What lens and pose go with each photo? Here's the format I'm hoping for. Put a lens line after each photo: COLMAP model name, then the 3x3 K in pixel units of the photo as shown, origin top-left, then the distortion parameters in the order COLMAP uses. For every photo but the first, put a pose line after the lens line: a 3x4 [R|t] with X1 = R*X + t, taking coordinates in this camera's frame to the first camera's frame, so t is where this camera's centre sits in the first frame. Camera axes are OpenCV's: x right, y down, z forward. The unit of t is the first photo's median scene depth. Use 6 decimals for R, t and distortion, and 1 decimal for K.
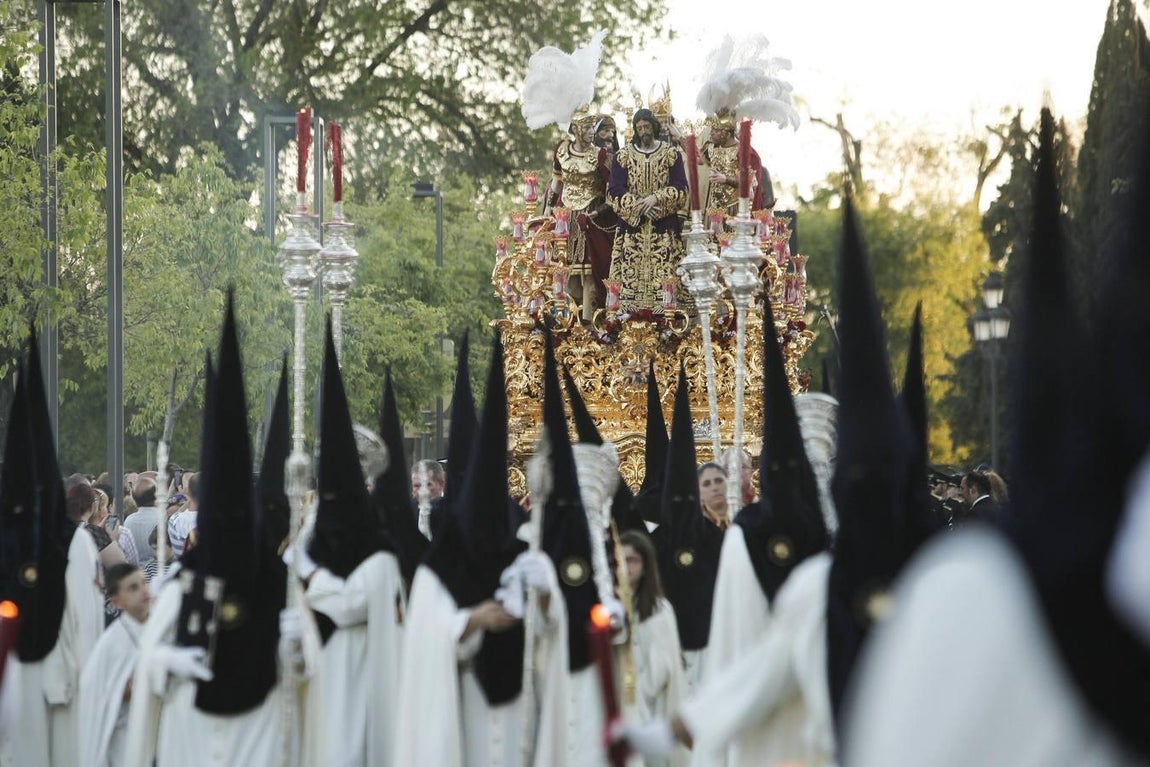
lens RADIAL K [[5004.0, 0, 575.0], [0, 5004.0, 383.5], [0, 0, 1]] dist [3.619520, -161.304610]
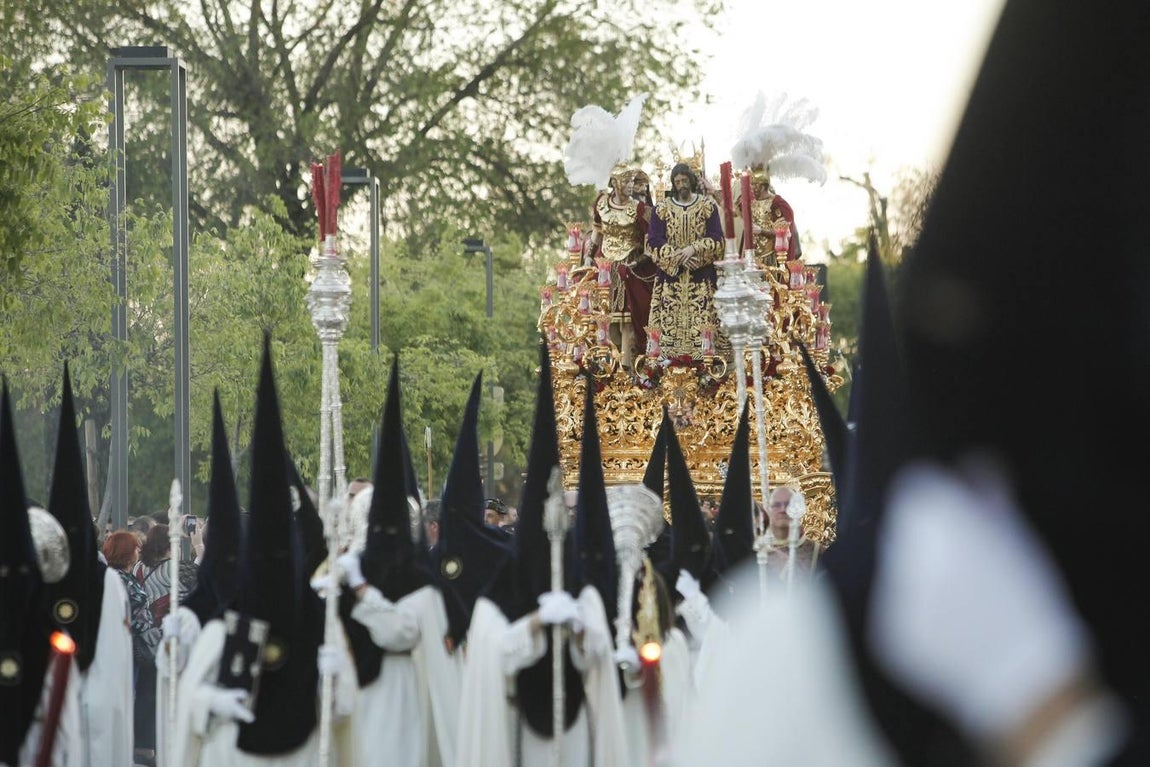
lens RADIAL K [[6522.4, 0, 575.0], [0, 6522.4, 383.5], [0, 0, 1]] dist [1.175733, 15.313927]
pose [[0.999945, -0.007349, 0.007517, -0.019118], [0.007395, 0.999954, -0.006061, -0.000899], [-0.007472, 0.006117, 0.999953, -0.359740]]
